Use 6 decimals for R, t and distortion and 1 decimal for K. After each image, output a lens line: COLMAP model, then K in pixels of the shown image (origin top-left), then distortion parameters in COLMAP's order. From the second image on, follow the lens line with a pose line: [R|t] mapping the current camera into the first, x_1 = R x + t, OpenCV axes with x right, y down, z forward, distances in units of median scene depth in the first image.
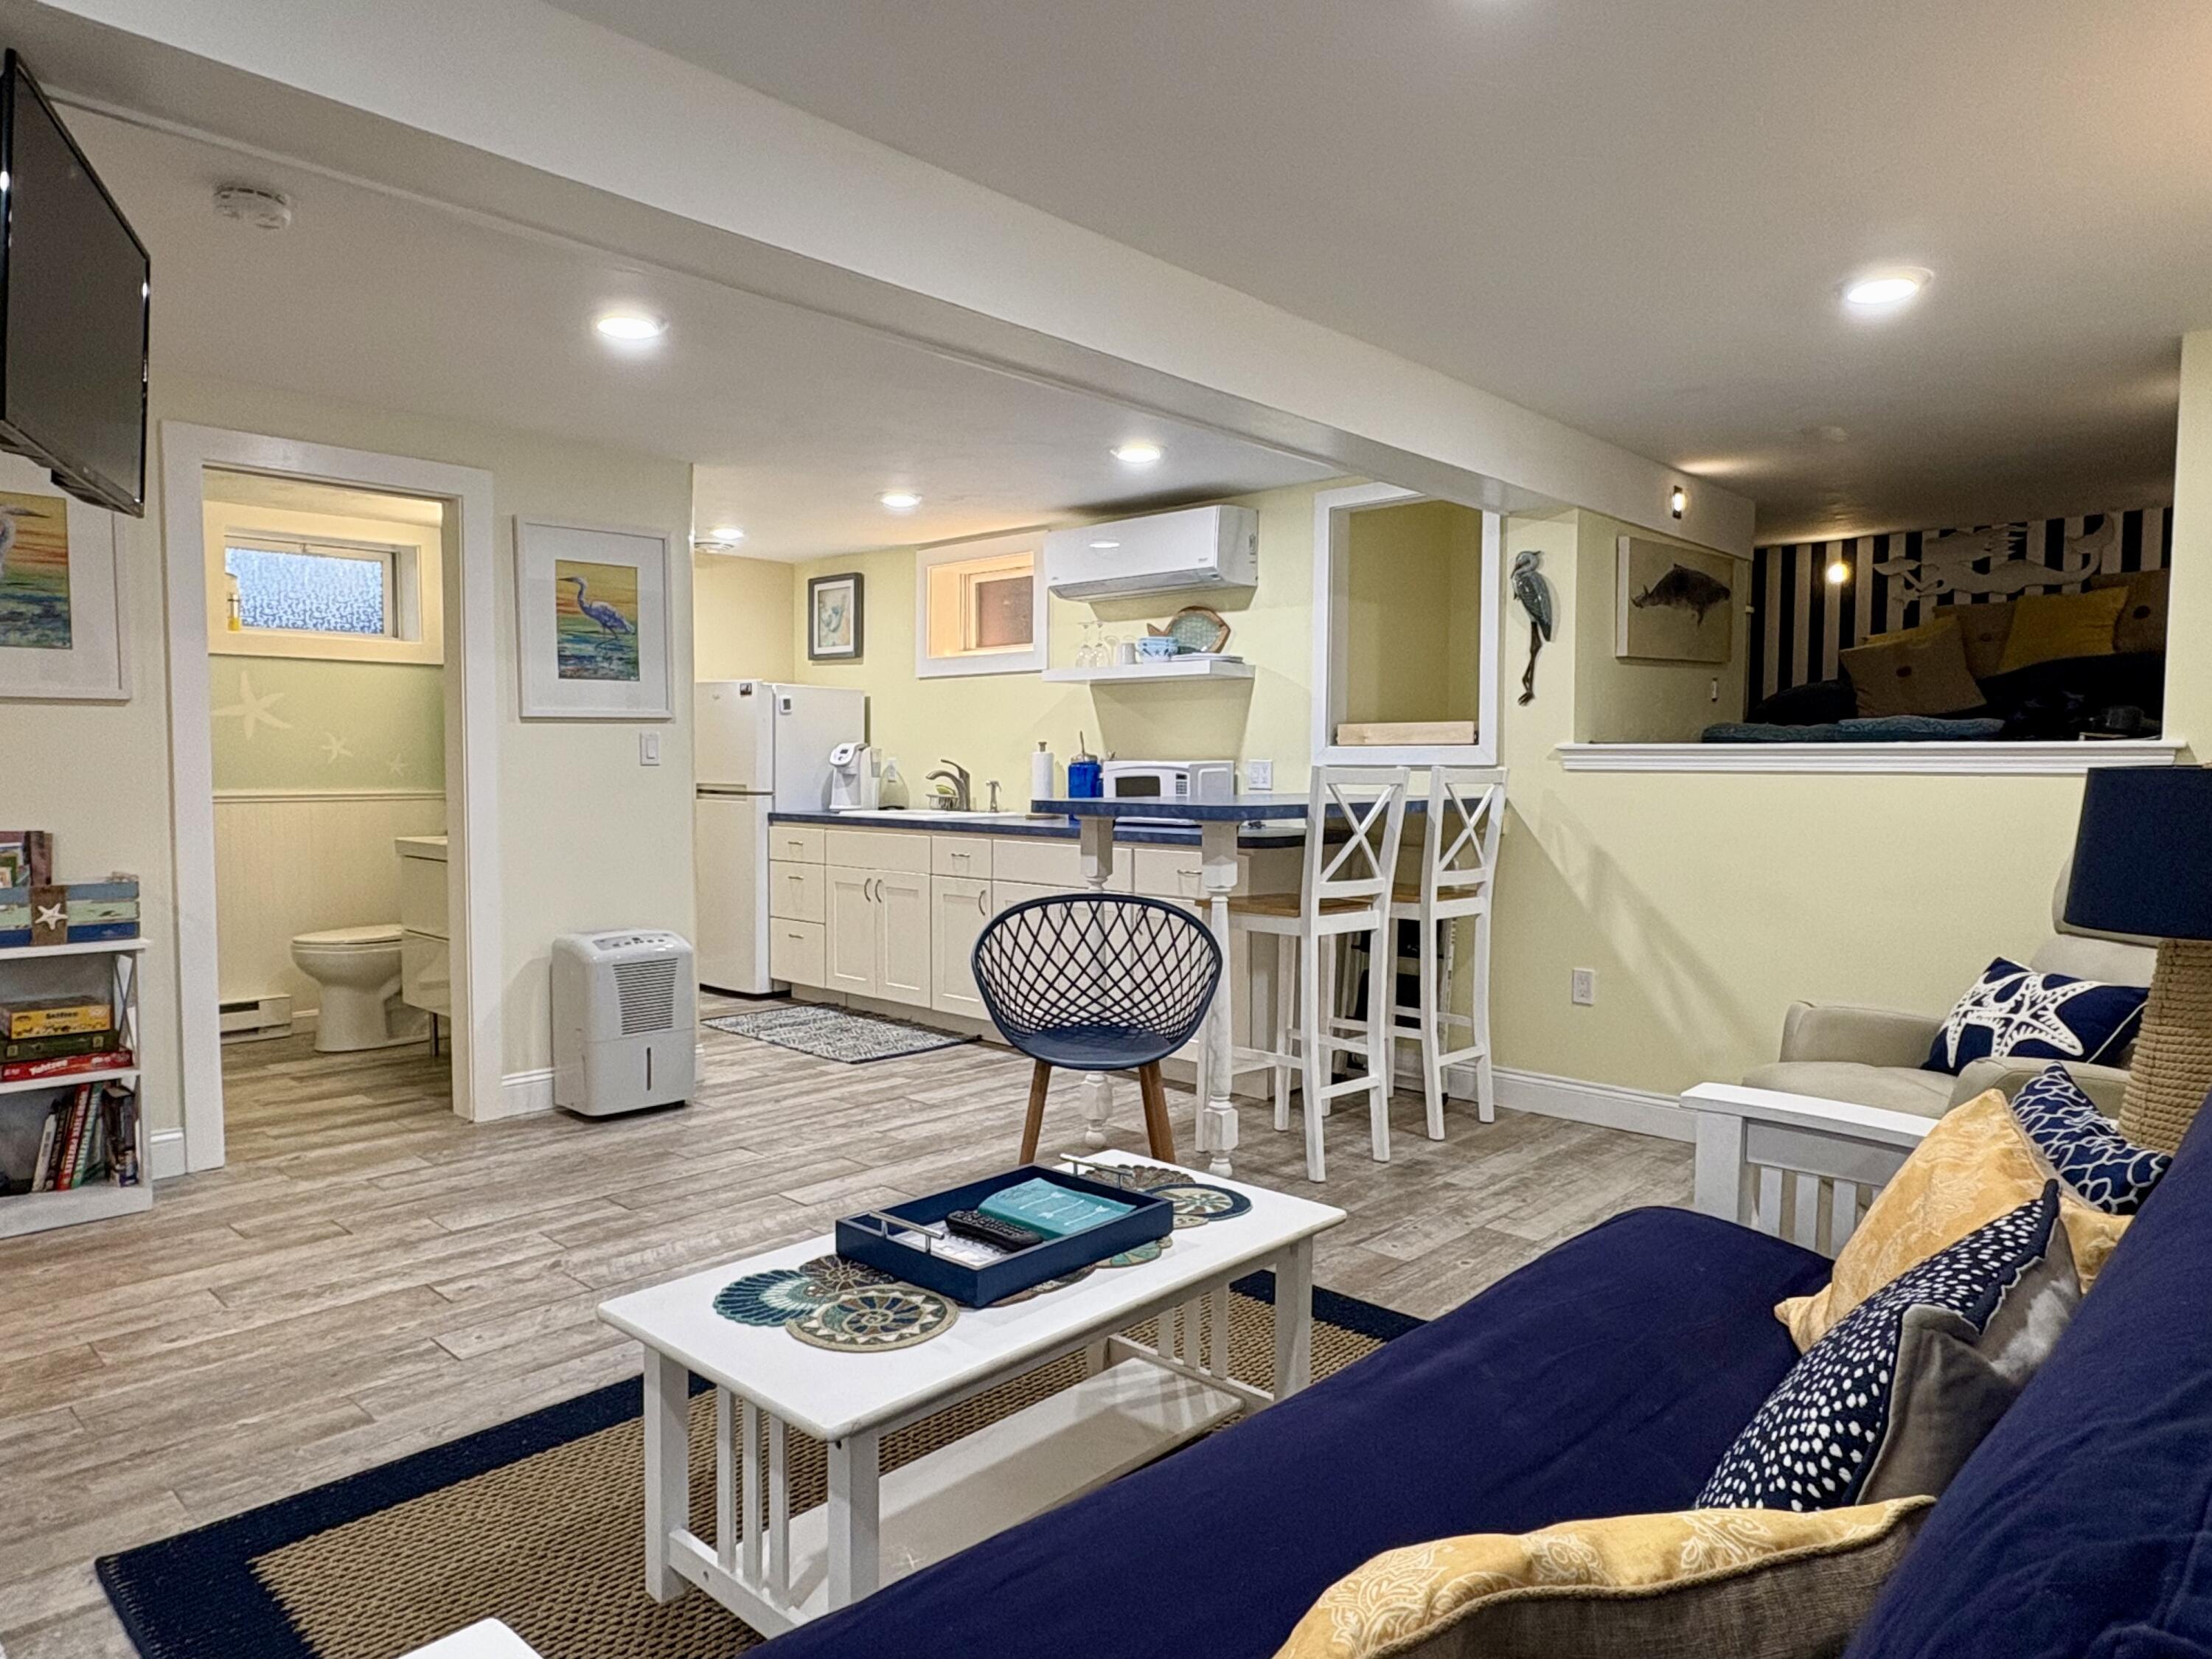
lens RADIAL K [[1344.4, 0, 1078.5], [0, 1344.4, 846.8], [0, 0, 1]] dist [-0.008023, -0.001391]
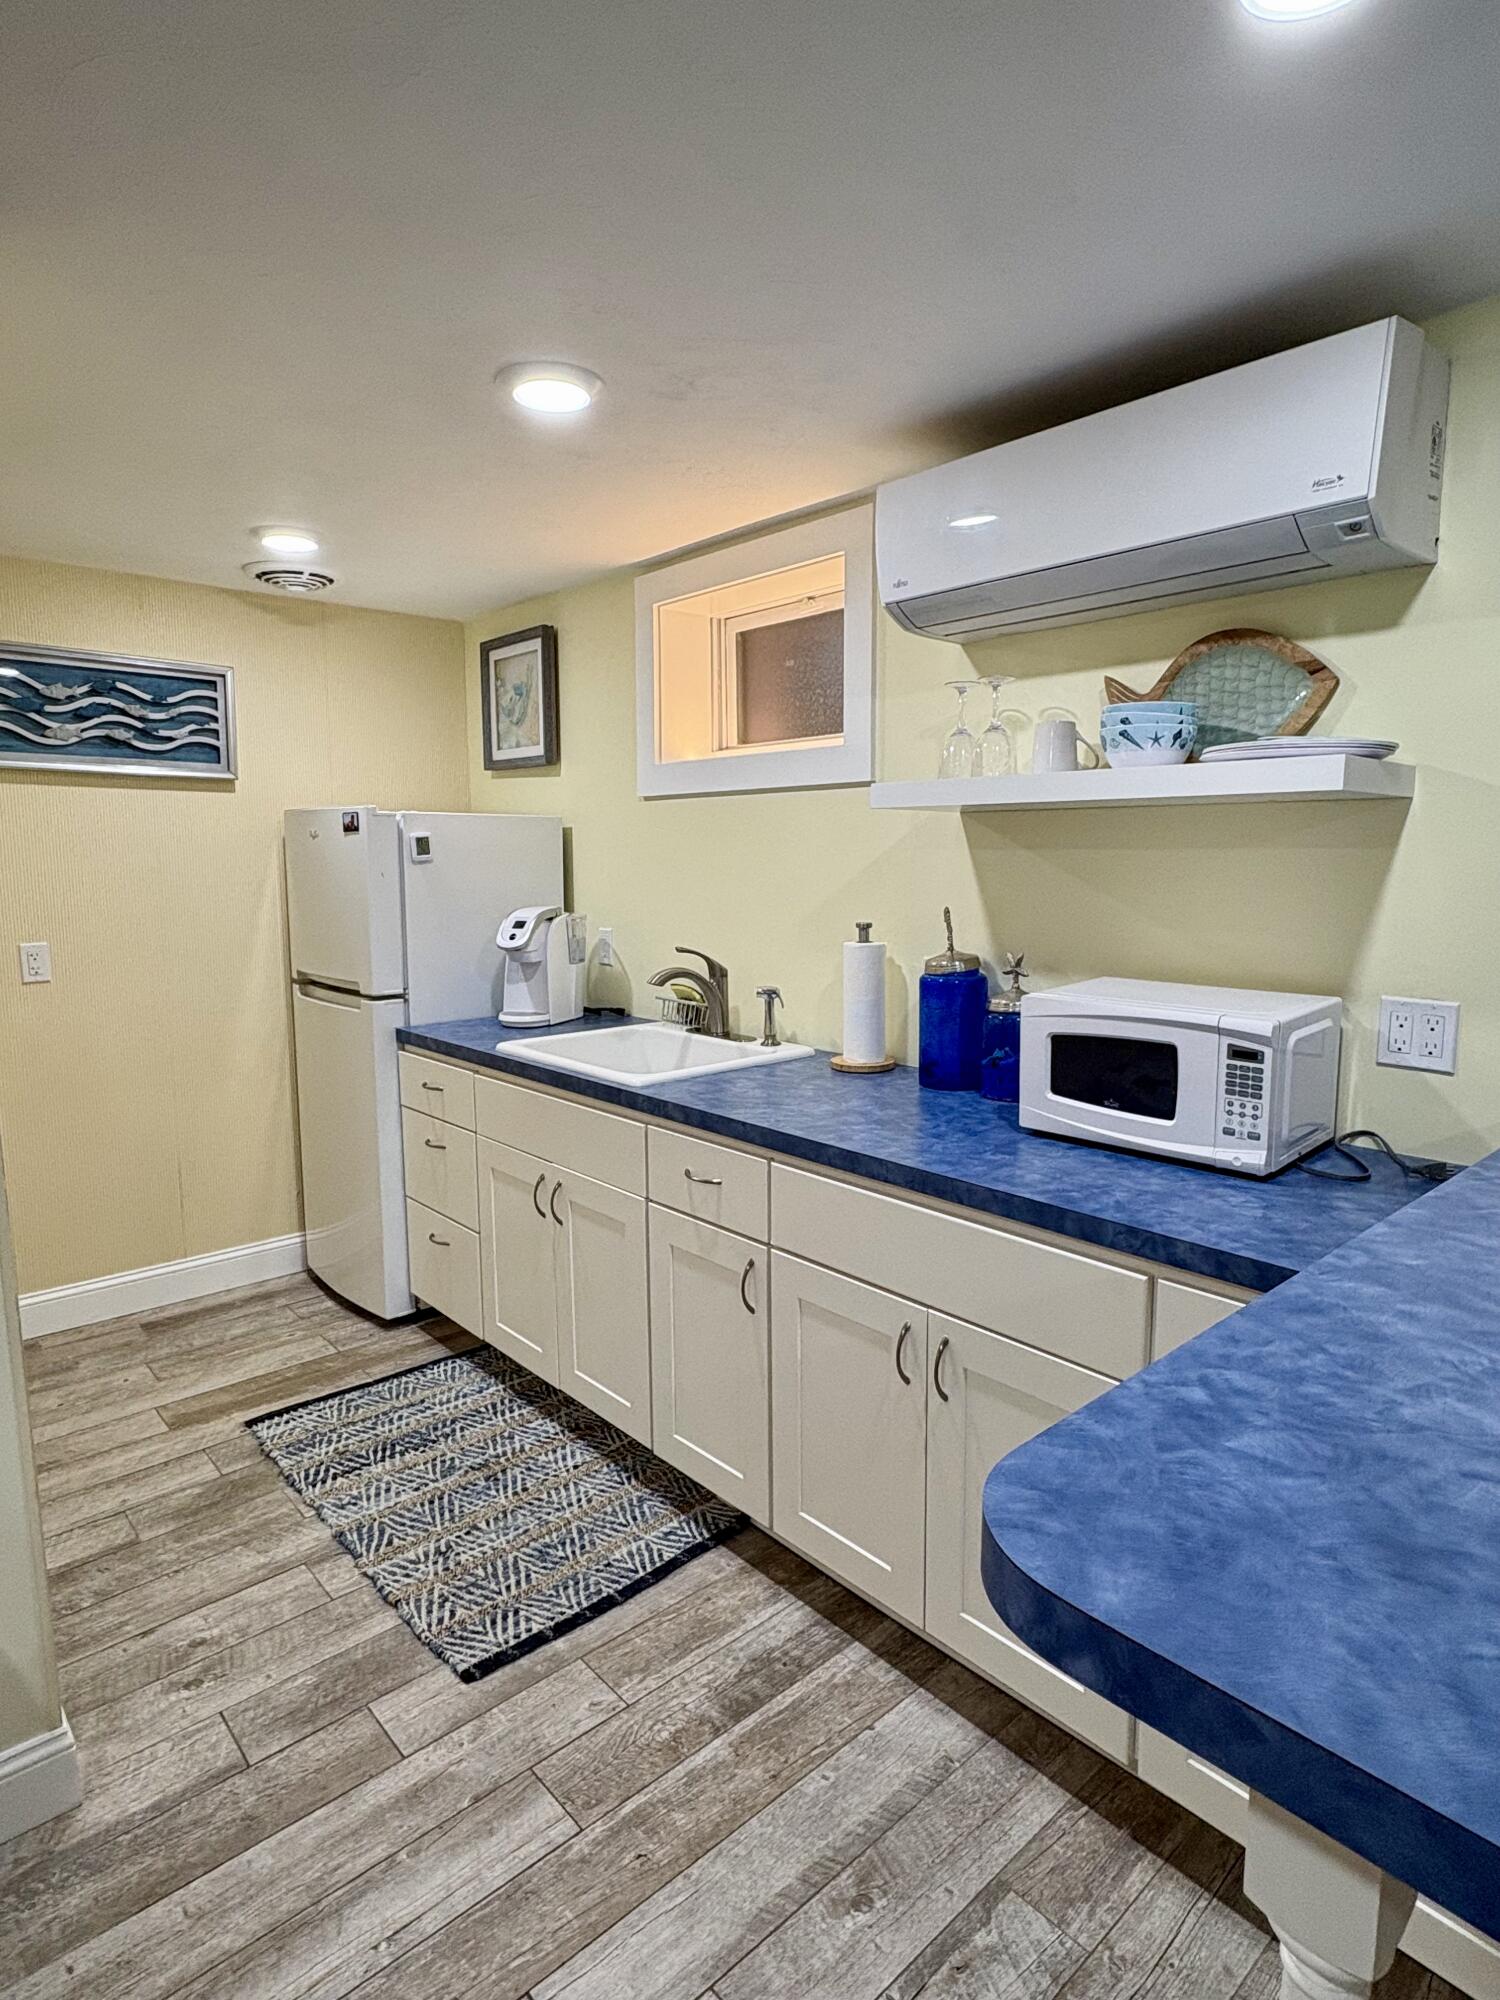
lens RADIAL K [[1084.5, 0, 754.4], [0, 1084.5, 1007.8], [0, 0, 1]] dist [0.003430, -0.001064]
pose [[0.997411, -0.000934, -0.071905, -0.049908], [0.006789, 0.996672, 0.081234, -0.102910], [0.071590, -0.081512, 0.994098, 0.743985]]
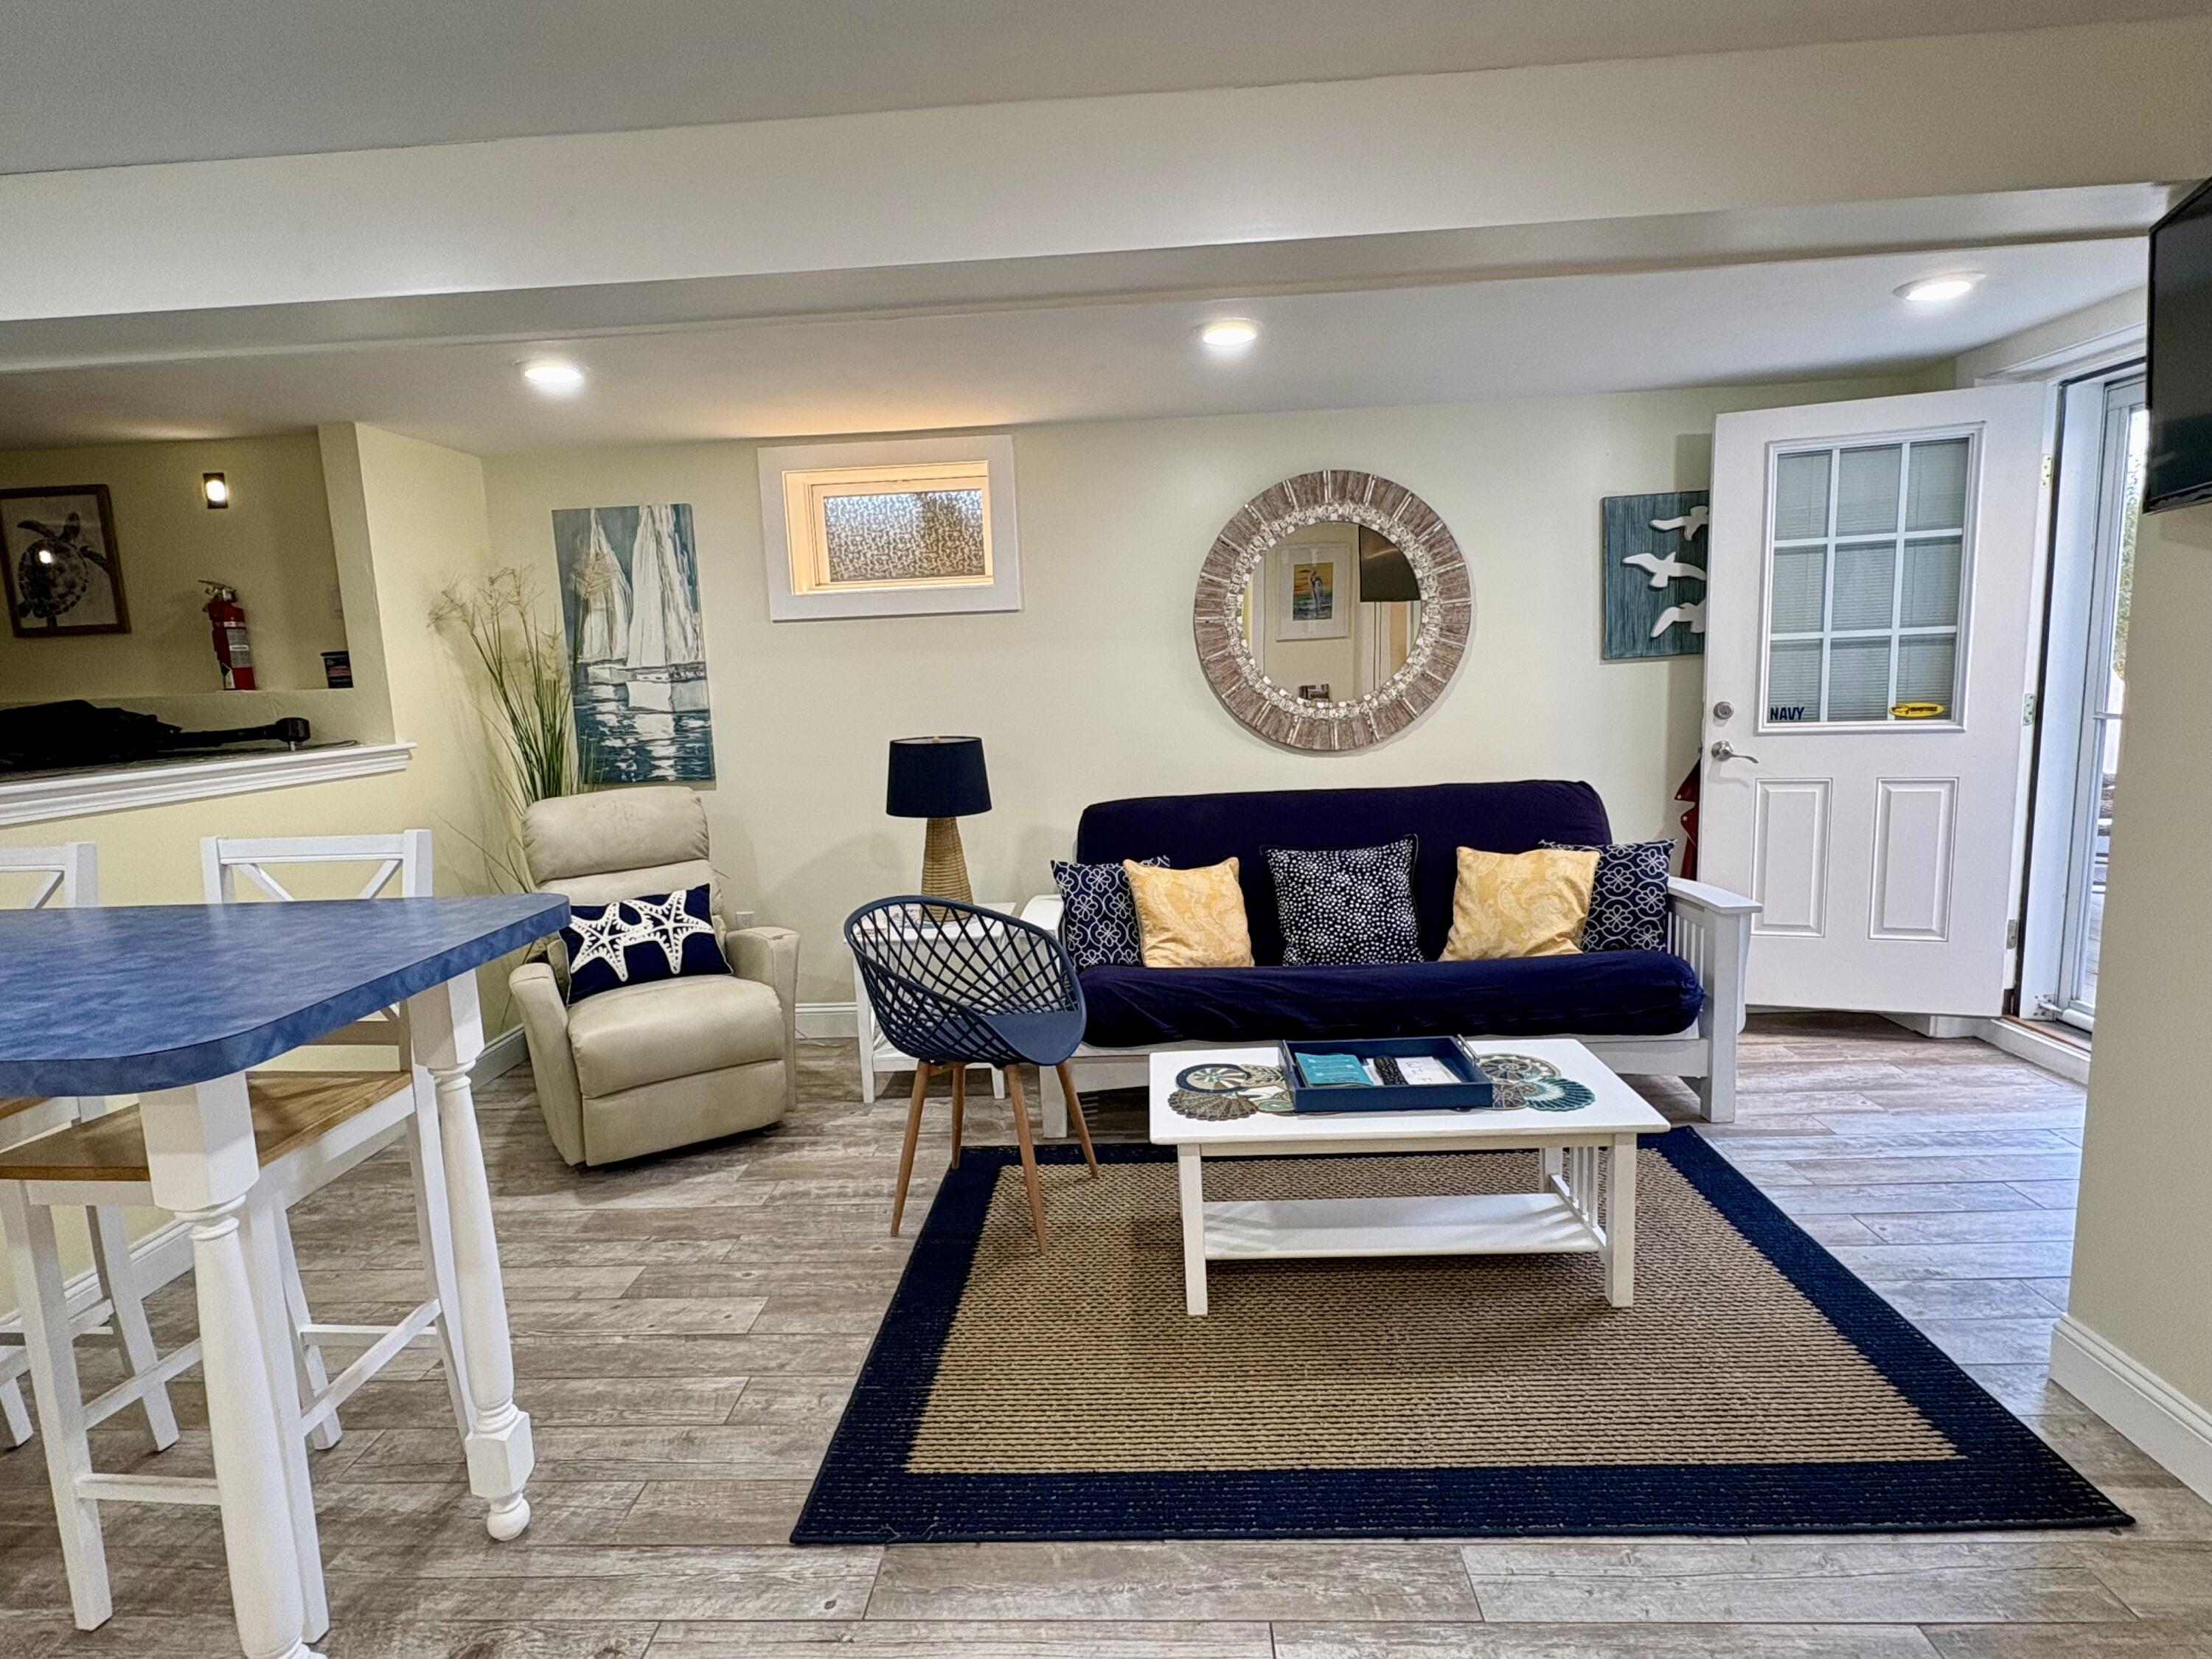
lens RADIAL K [[1152.5, 0, 1105.1], [0, 1152.5, 827.5], [0, 0, 1]] dist [-0.000835, 0.002019]
pose [[-0.653655, -0.087292, 0.751742, -0.344195], [0.083460, 0.978952, 0.186246, -0.107202], [-0.752177, 0.184481, -0.632611, 0.865772]]
